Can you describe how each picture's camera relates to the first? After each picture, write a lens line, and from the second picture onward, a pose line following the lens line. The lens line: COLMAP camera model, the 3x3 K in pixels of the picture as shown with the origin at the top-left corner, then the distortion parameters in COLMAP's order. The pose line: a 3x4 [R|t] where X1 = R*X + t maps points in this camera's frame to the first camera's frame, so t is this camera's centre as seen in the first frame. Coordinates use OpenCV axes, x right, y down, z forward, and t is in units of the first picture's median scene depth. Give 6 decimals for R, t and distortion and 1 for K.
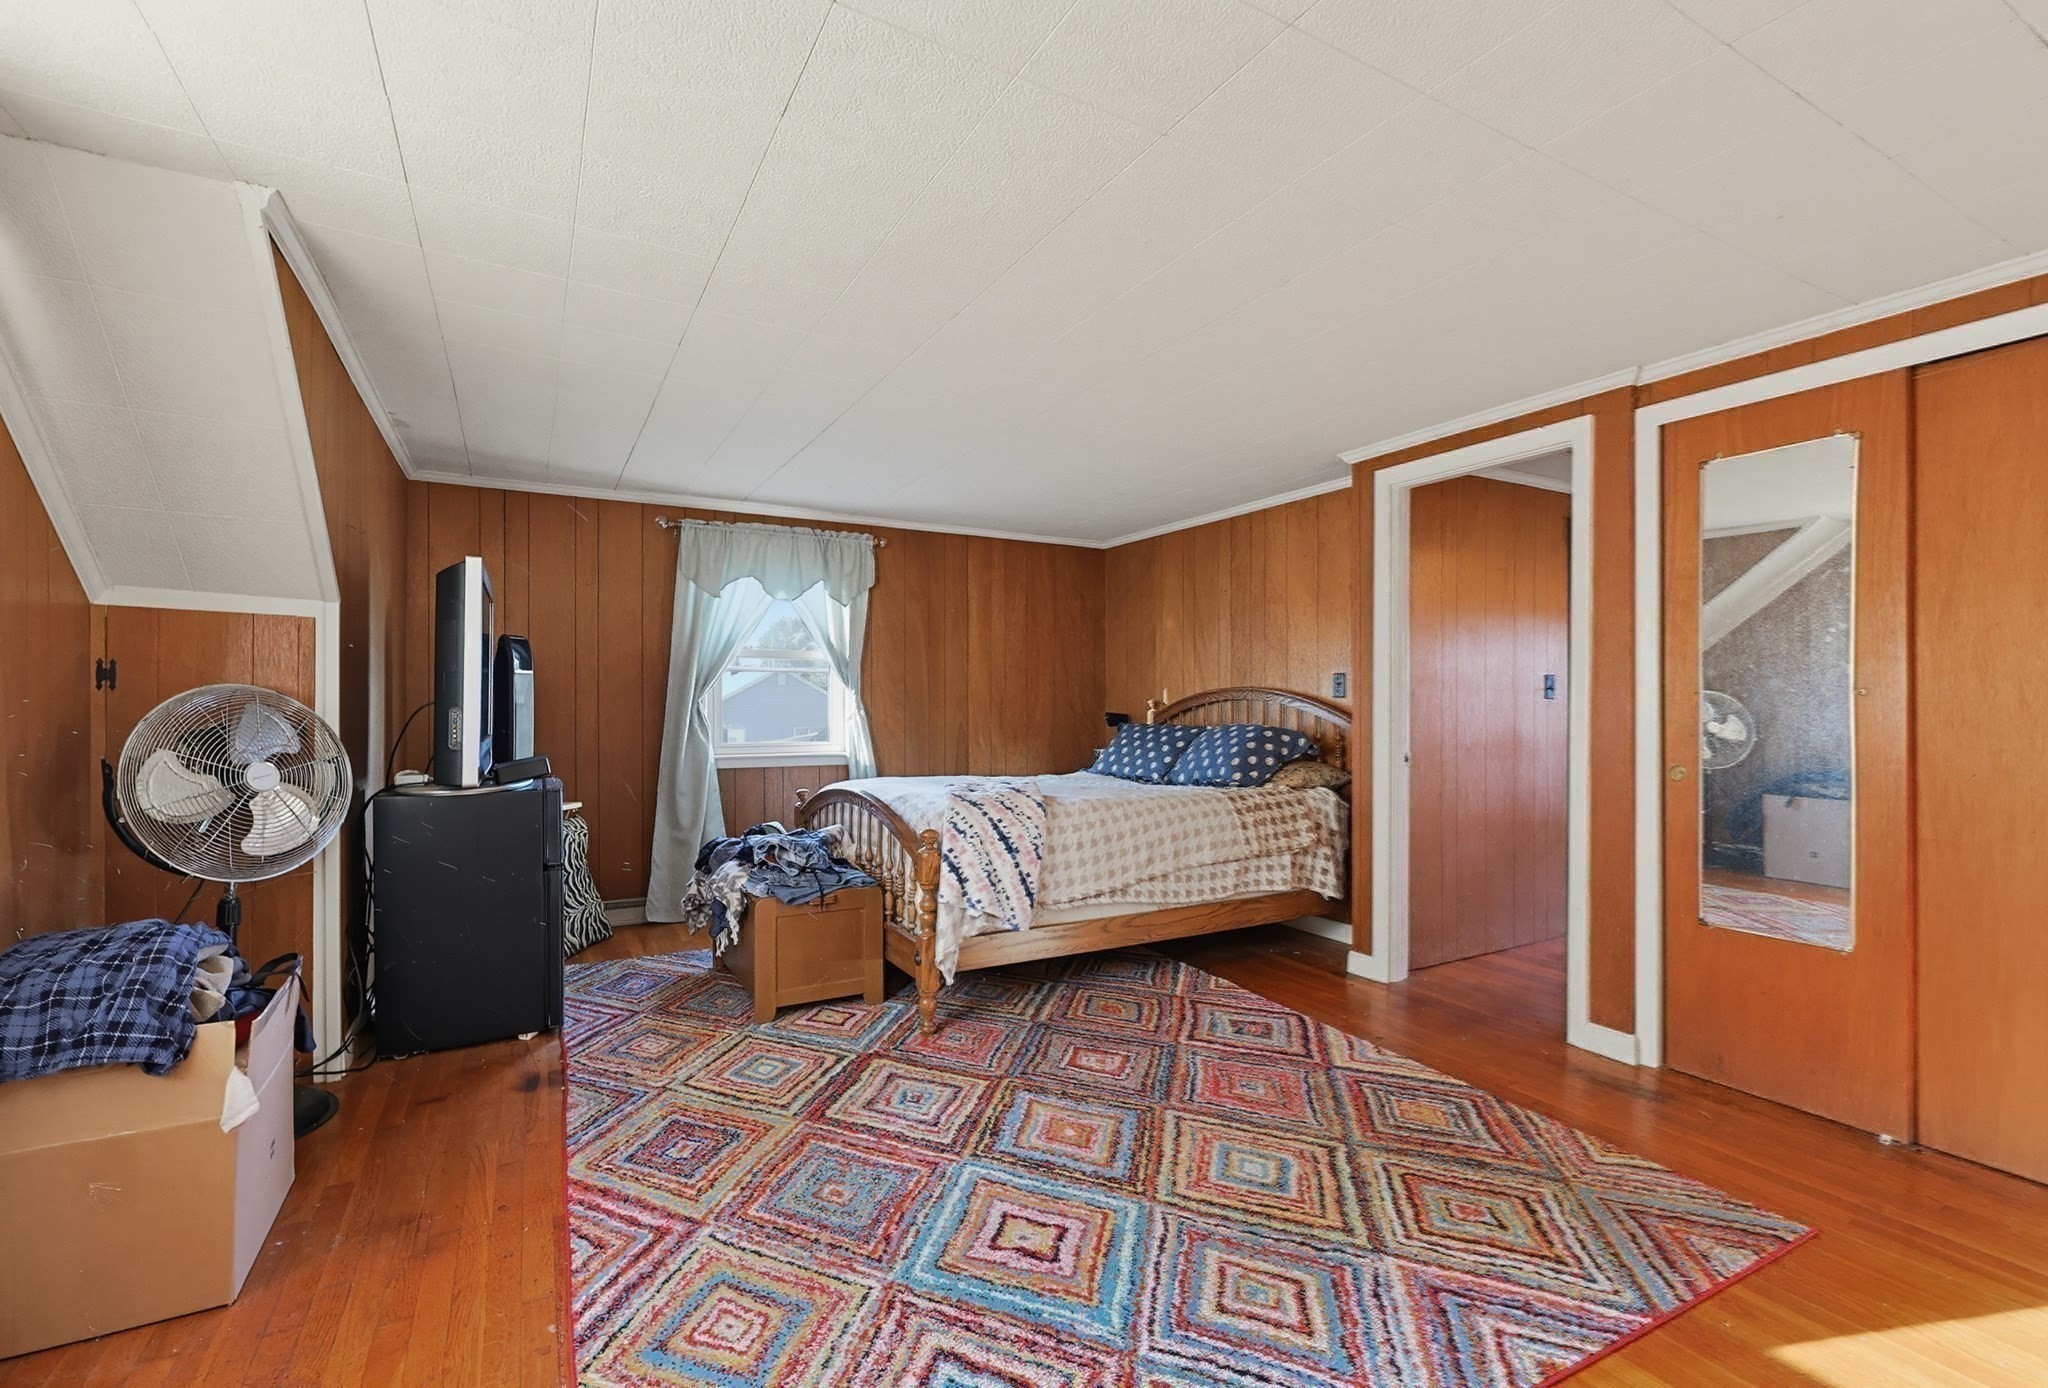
lens RADIAL K [[904.2, 0, 1045.9], [0, 904.2, 693.0], [0, 0, 1]] dist [-0.001414, -0.000101]
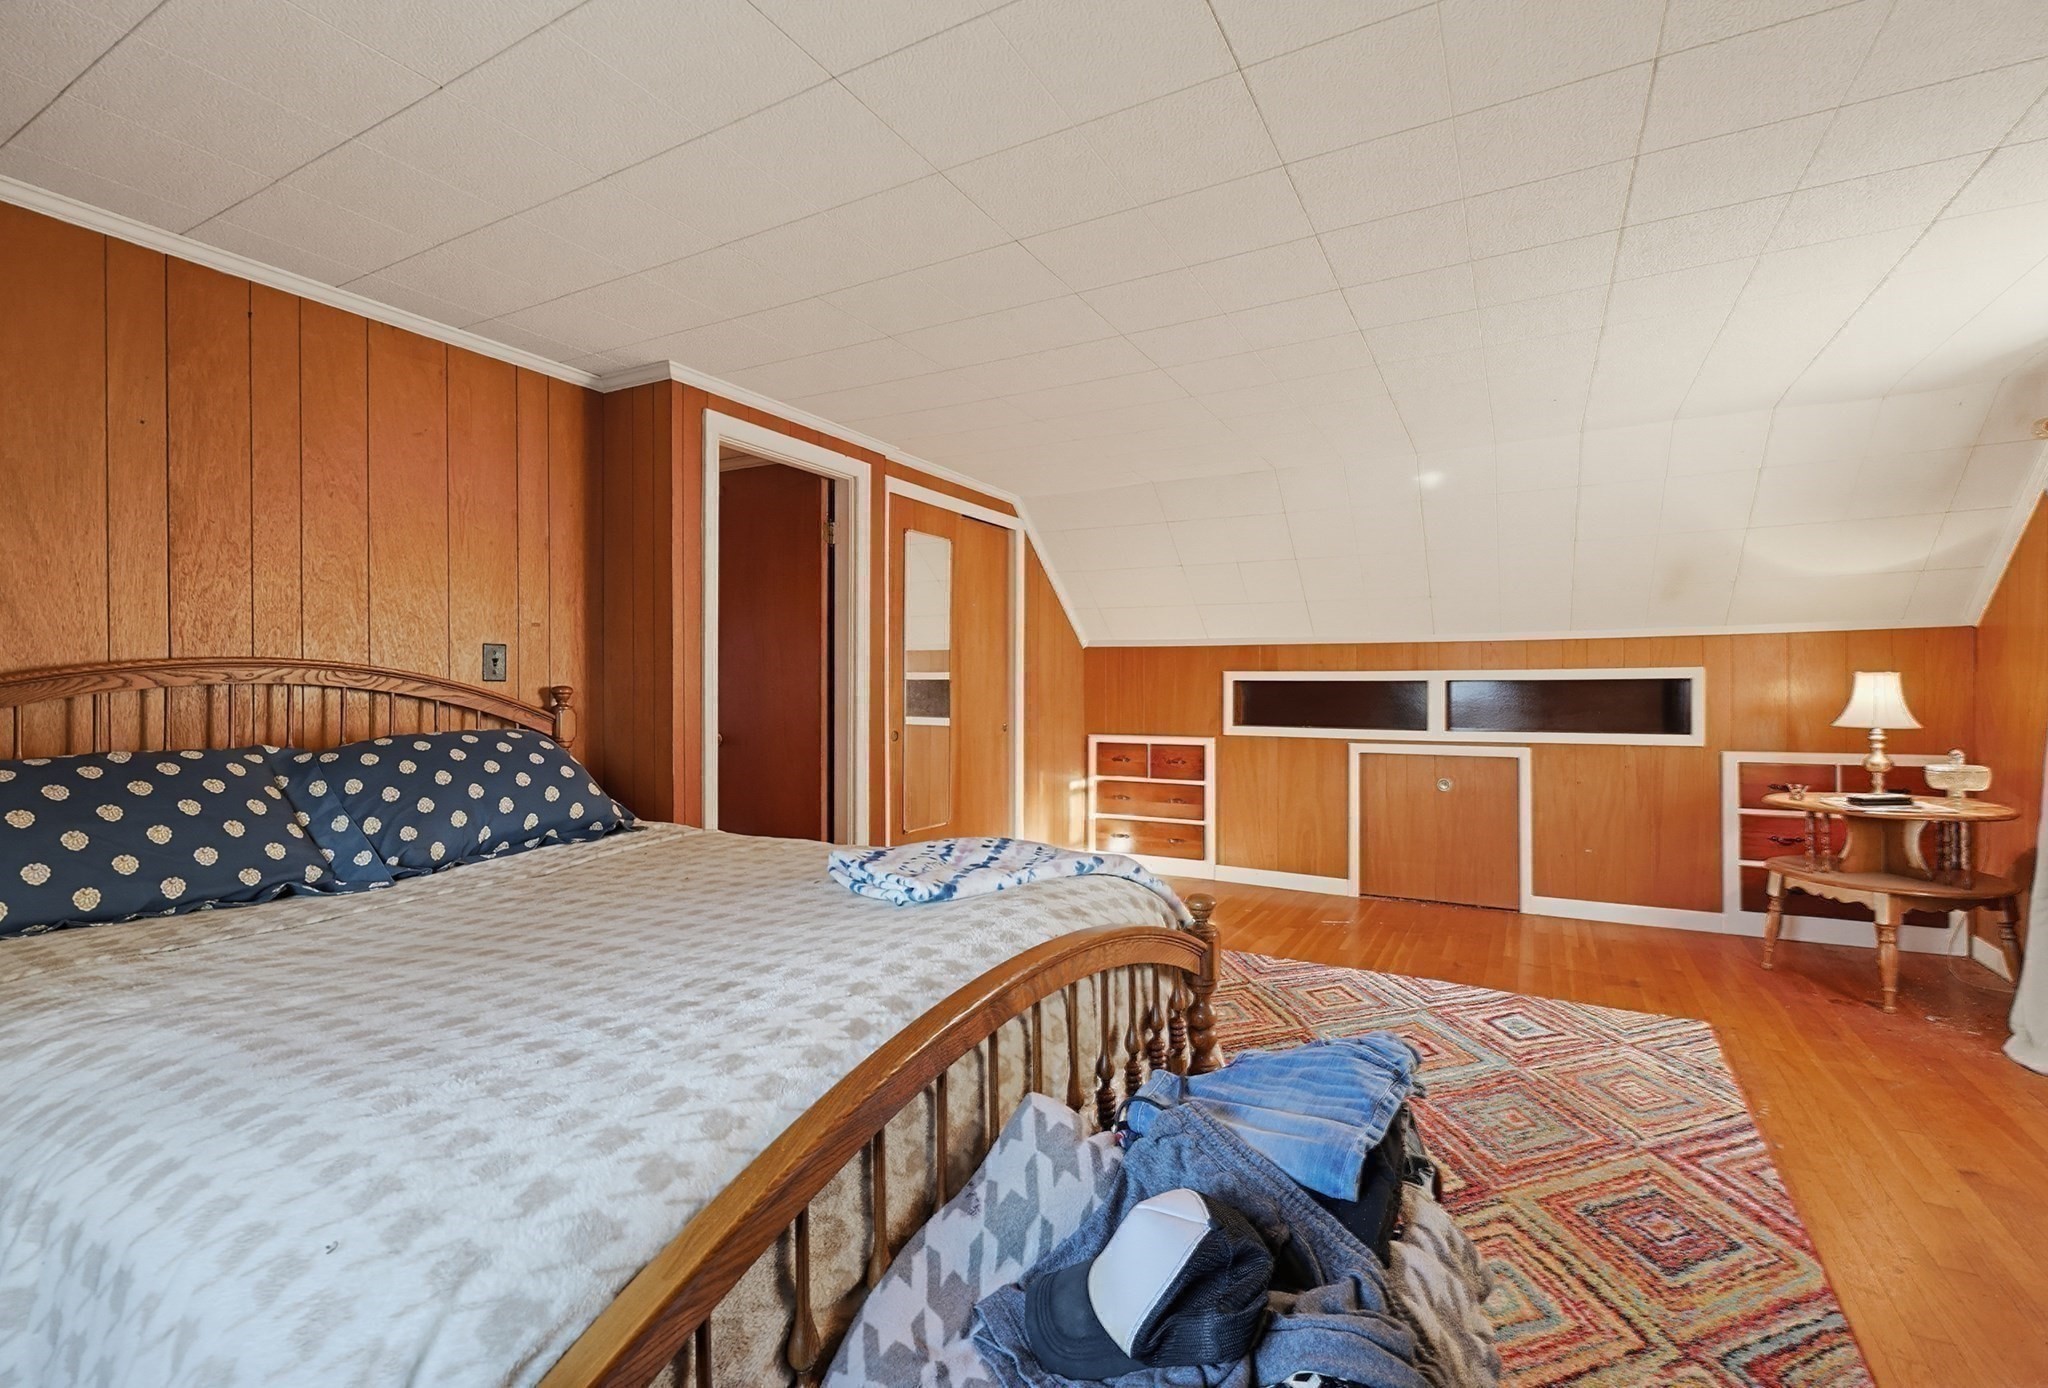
lens RADIAL K [[904.2, 0, 1033.8], [0, 904.2, 689.3], [0, 0, 1]] dist [-0.001414, -0.000101]
pose [[-0.519215, -0.001853, 0.854642, -0.608371], [-0.007138, 0.999972, -0.002168, 0.012640], [-0.854614, -0.007226, -0.519214, 1.446087]]
